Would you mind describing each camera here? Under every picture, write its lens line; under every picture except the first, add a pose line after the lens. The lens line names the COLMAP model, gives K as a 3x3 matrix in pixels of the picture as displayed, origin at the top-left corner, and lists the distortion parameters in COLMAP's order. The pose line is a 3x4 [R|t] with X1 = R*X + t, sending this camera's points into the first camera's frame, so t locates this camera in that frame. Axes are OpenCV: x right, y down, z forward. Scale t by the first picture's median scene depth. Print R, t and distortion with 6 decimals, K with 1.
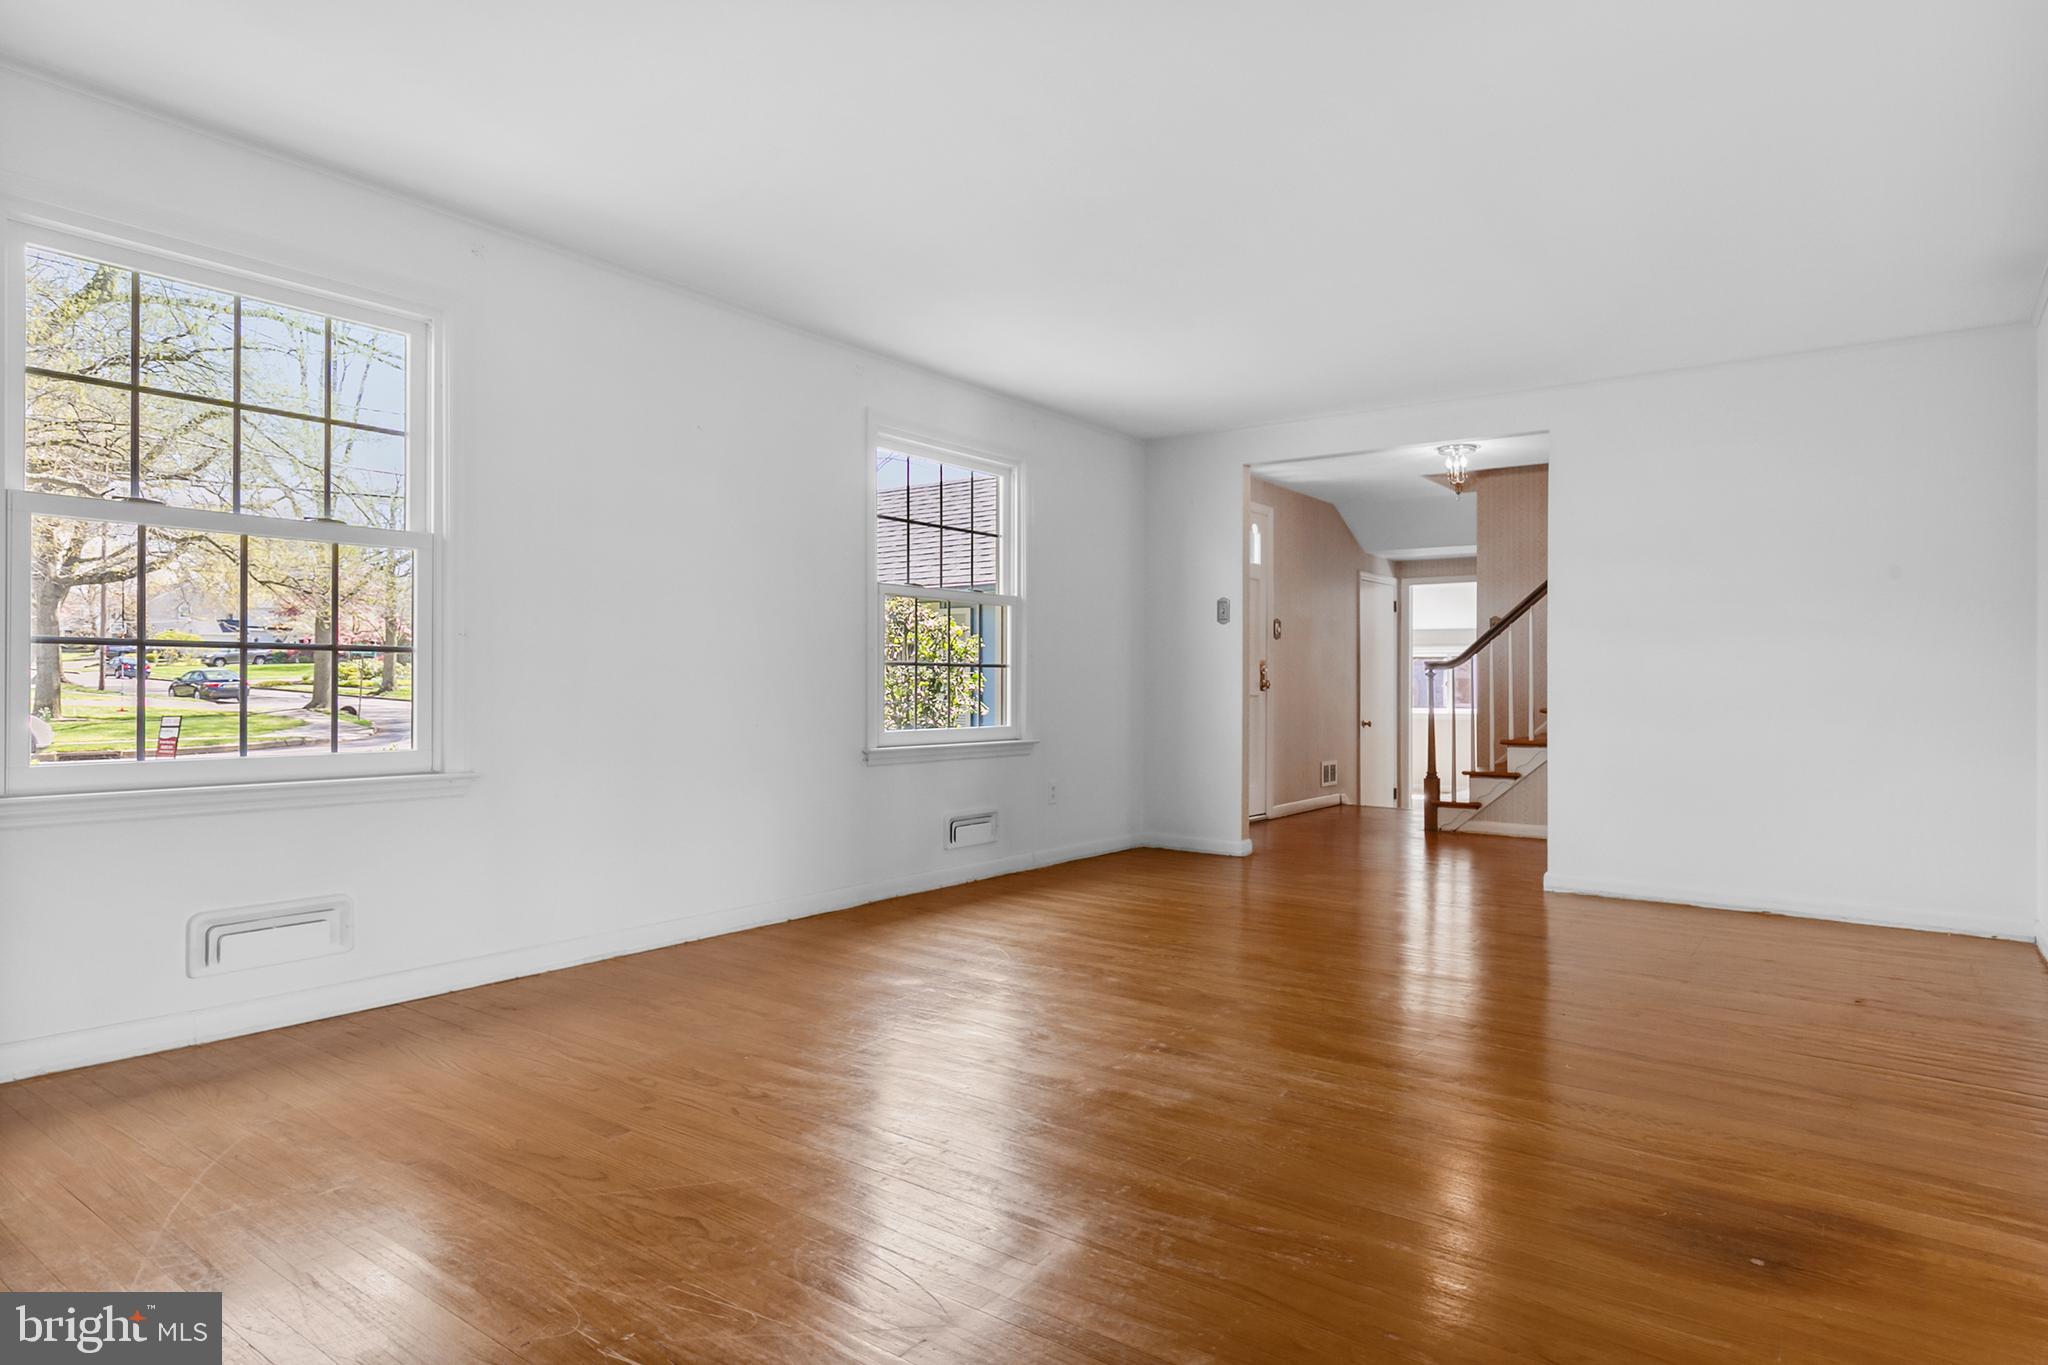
lens RADIAL K [[1159.2, 0, 1024.0], [0, 1159.2, 682.5], [0, 0, 1]] dist [-0.001085, -0.000882]
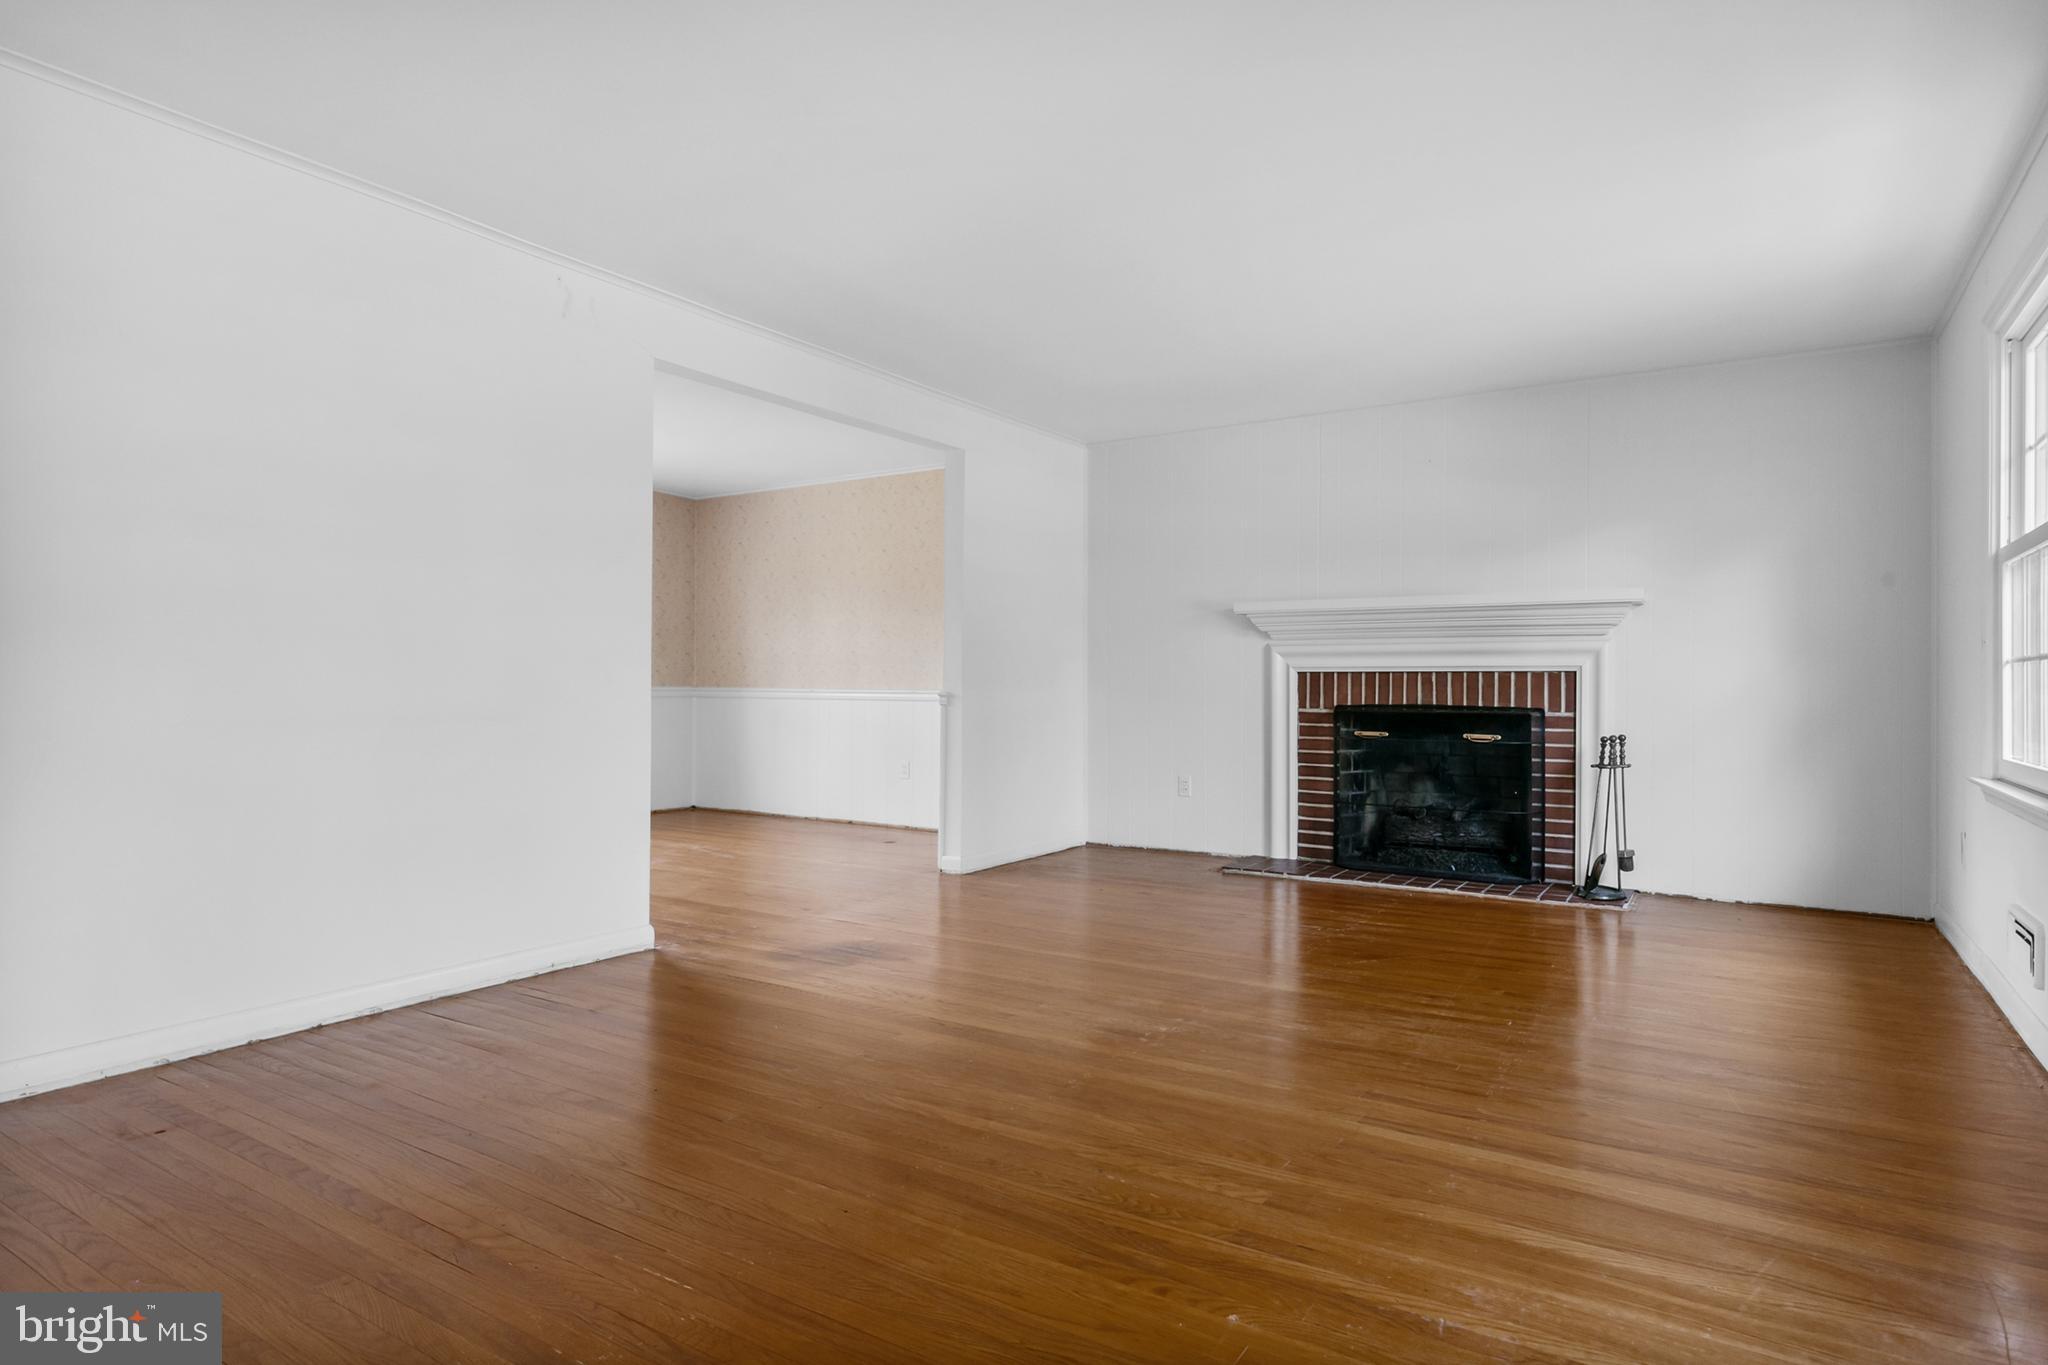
lens RADIAL K [[1129.0, 0, 1024.0], [0, 1129.0, 682.5], [0, 0, 1]] dist [0.001470, -0.000748]
pose [[-0.997538, -0.010386, -0.069356, 0.278533], [-0.010164, 0.999942, -0.003551, 0.005127], [0.069388, -0.002838, -0.997586, 1.866594]]
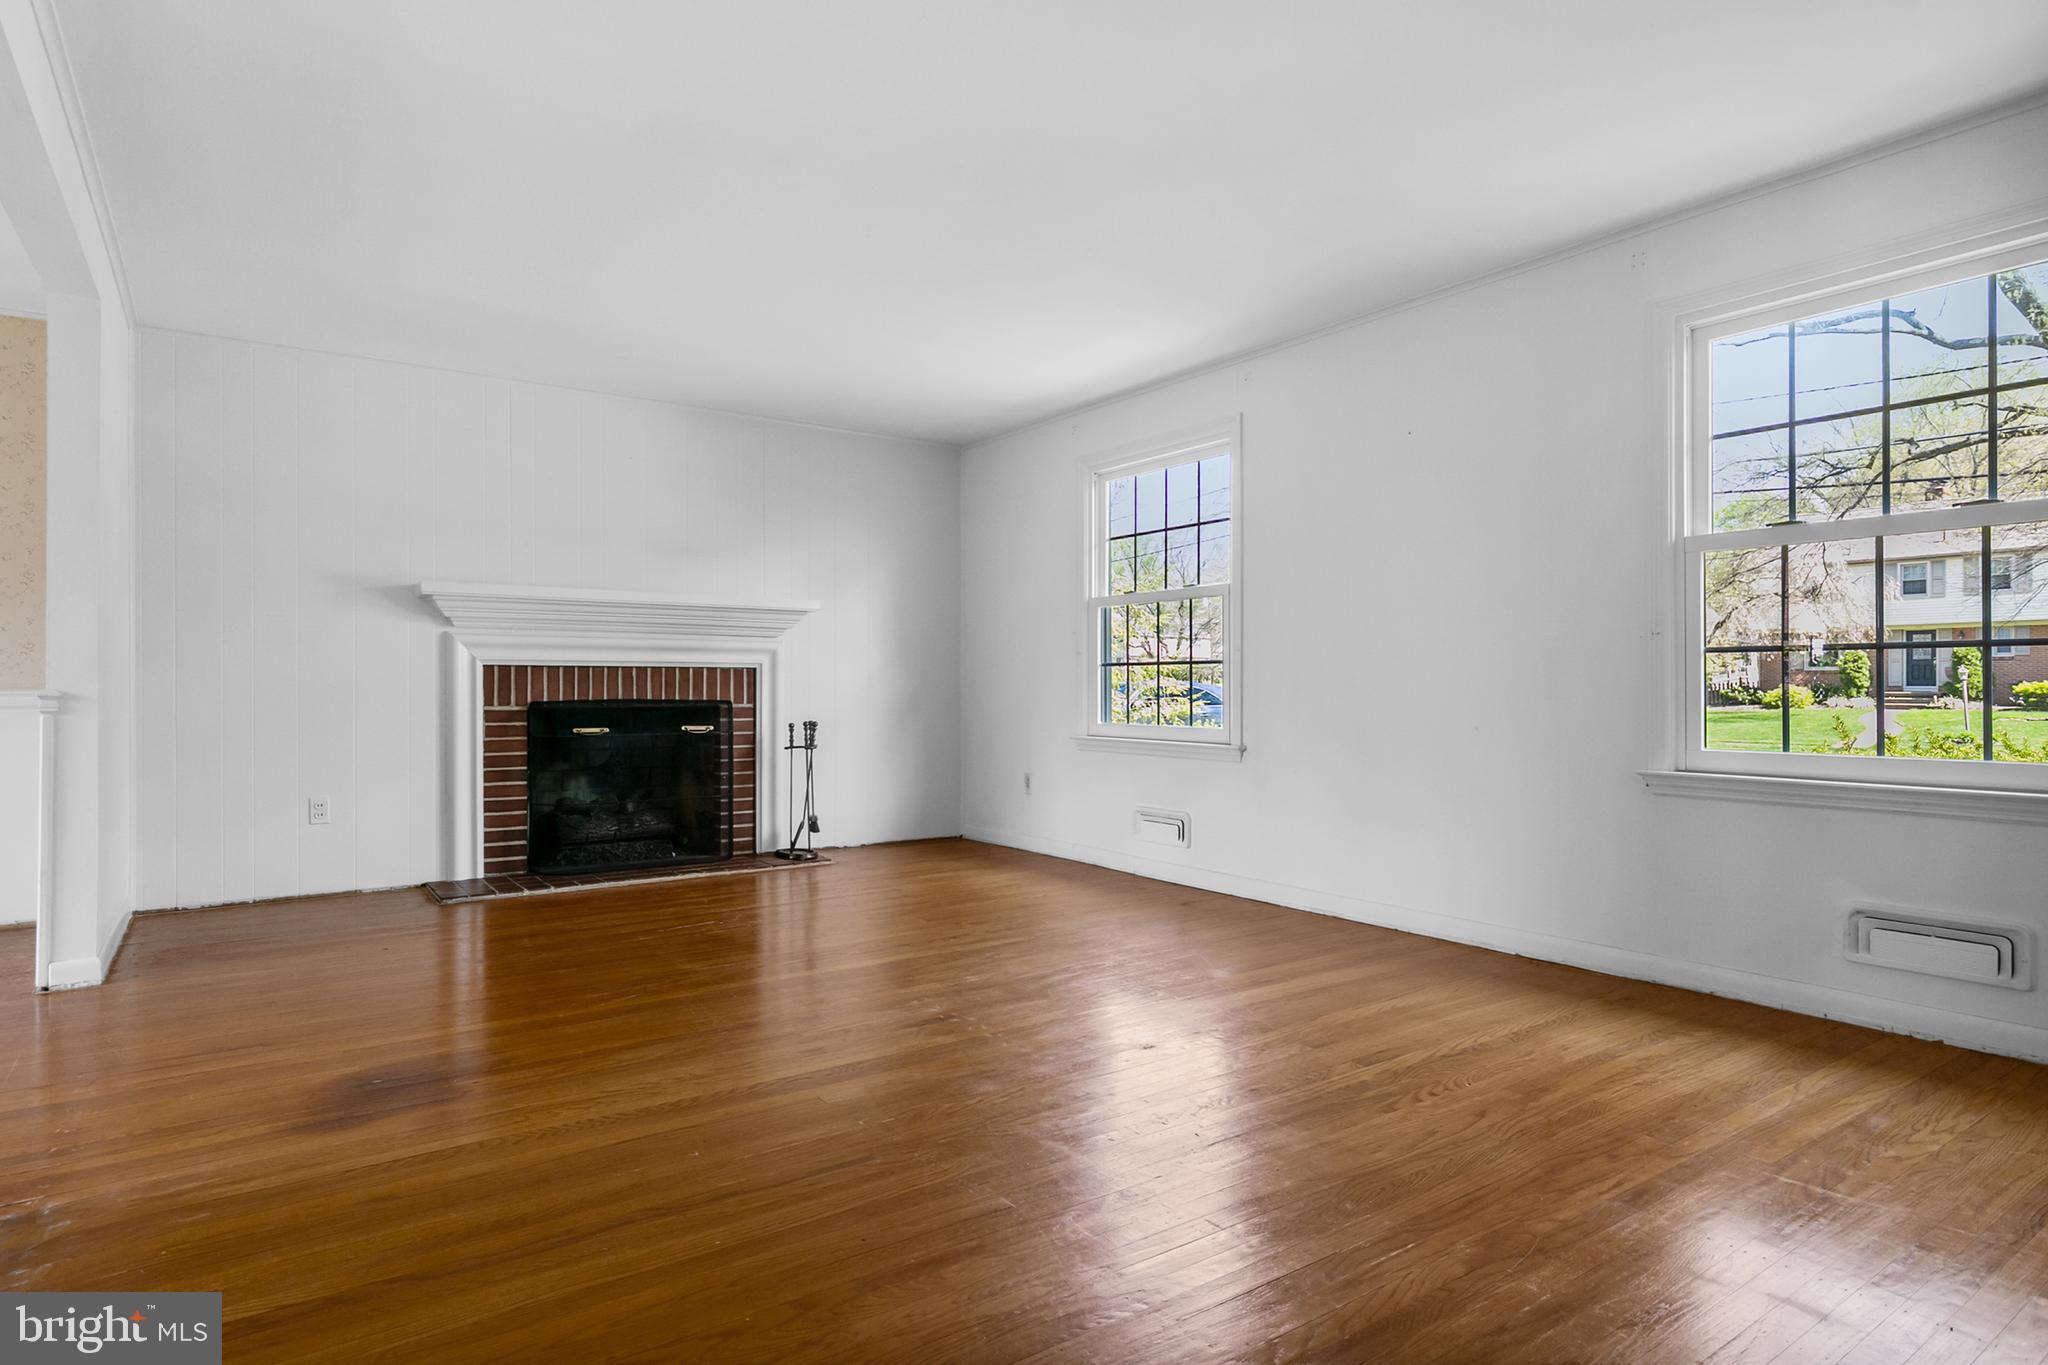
lens RADIAL K [[1129.0, 0, 1024.0], [0, 1129.0, 682.5], [0, 0, 1]] dist [0.001470, -0.000748]
pose [[-0.308242, -0.007290, -0.951280, 1.018326], [-0.001810, 0.999973, -0.007077, 0.012091], [0.951306, -0.000460, -0.308247, 1.299164]]
